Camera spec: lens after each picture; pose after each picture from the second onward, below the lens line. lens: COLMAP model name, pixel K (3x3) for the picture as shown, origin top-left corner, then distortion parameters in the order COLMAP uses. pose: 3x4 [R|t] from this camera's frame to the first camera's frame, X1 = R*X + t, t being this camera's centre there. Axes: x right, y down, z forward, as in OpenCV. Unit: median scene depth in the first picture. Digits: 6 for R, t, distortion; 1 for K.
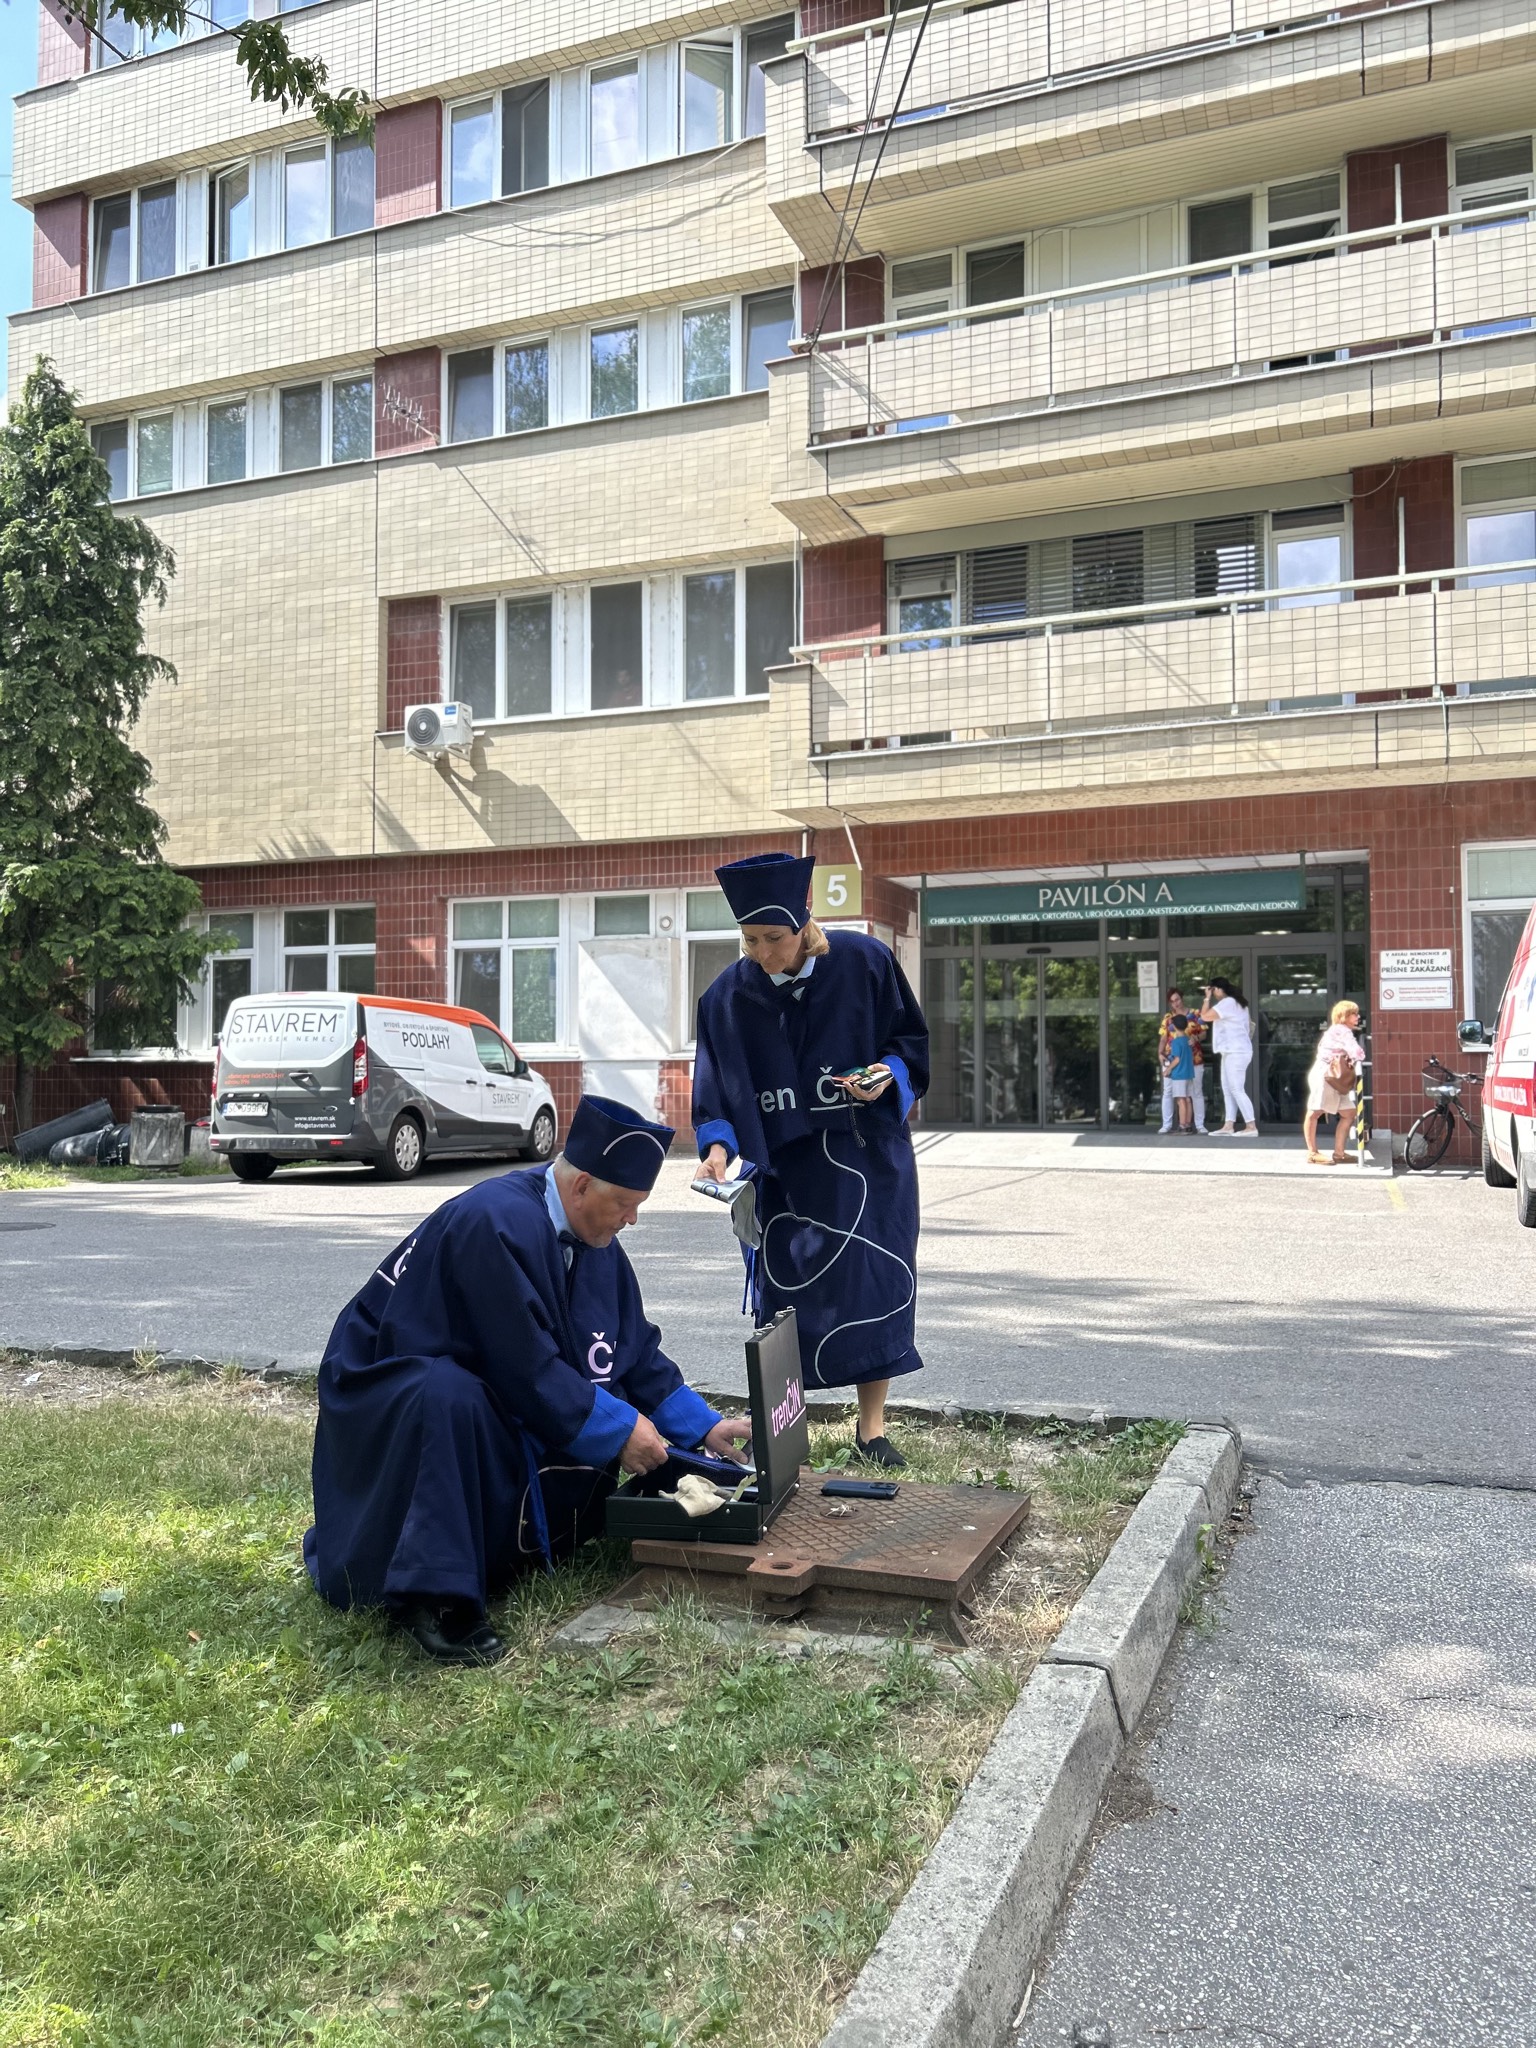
lens RADIAL K [[1542.4, 0, 766.1], [0, 1542.4, 1025.0], [0, 0, 1]] dist [0.068540, -0.077003]
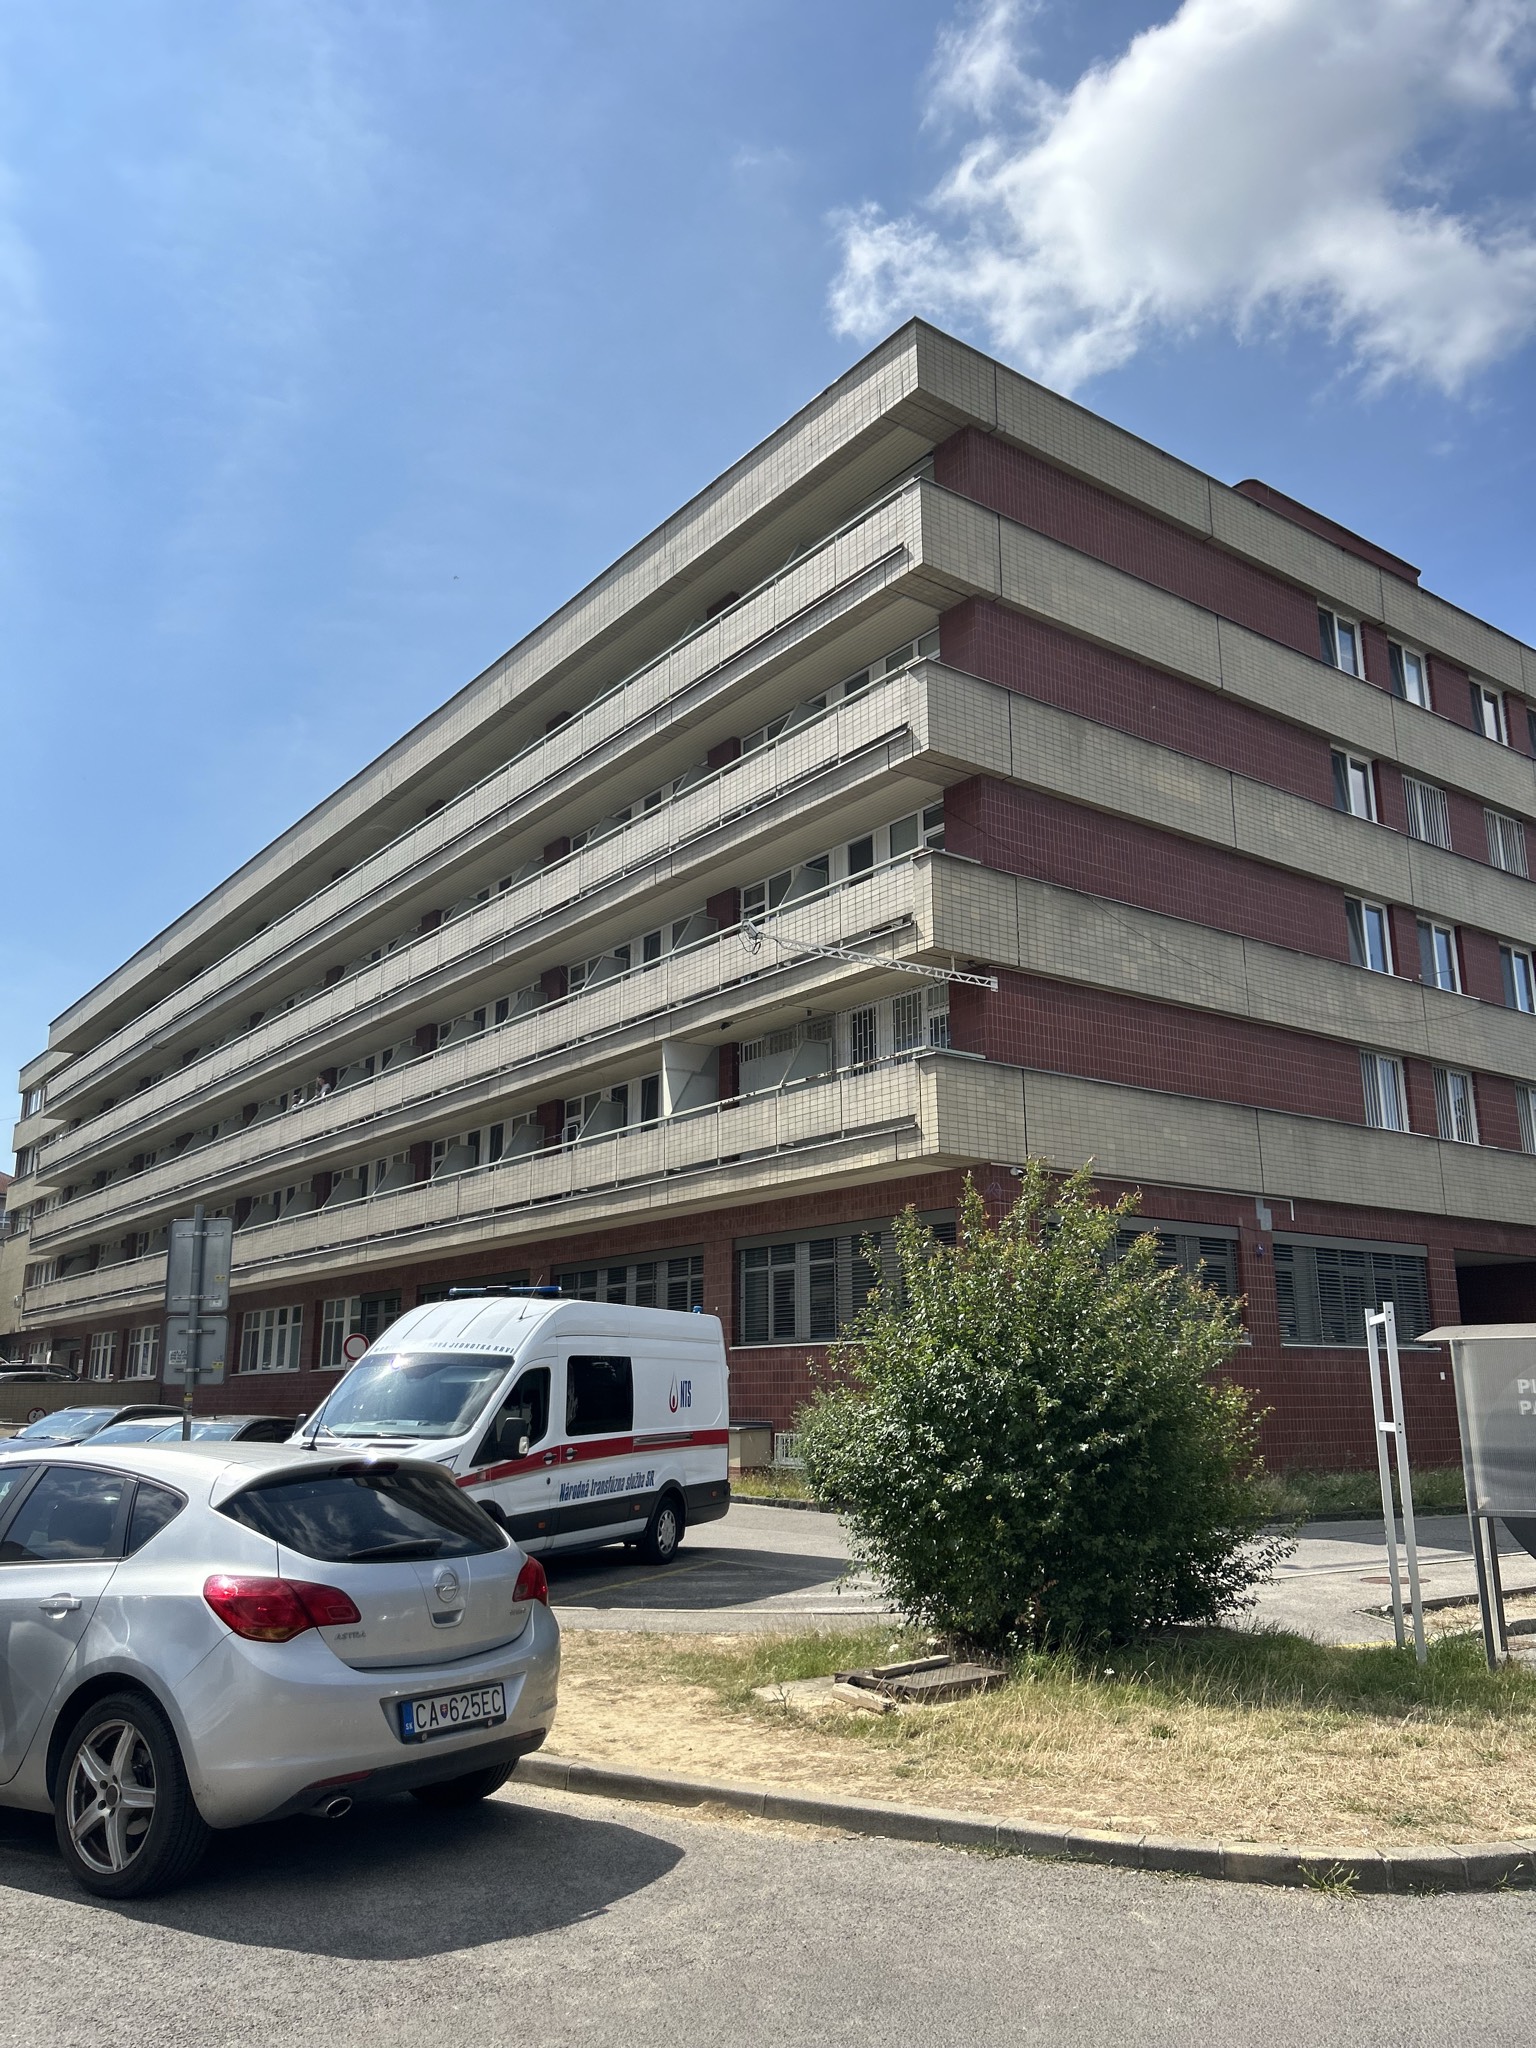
lens RADIAL K [[1542.4, 0, 766.1], [0, 1542.4, 1025.0], [0, 0, 1]] dist [0.068540, -0.077003]
pose [[0.838555, -0.130409, -0.528979, 1.514687], [0.035815, 0.982025, -0.185323, -0.018074], [0.543638, 0.136458, 0.828153, -0.617538]]
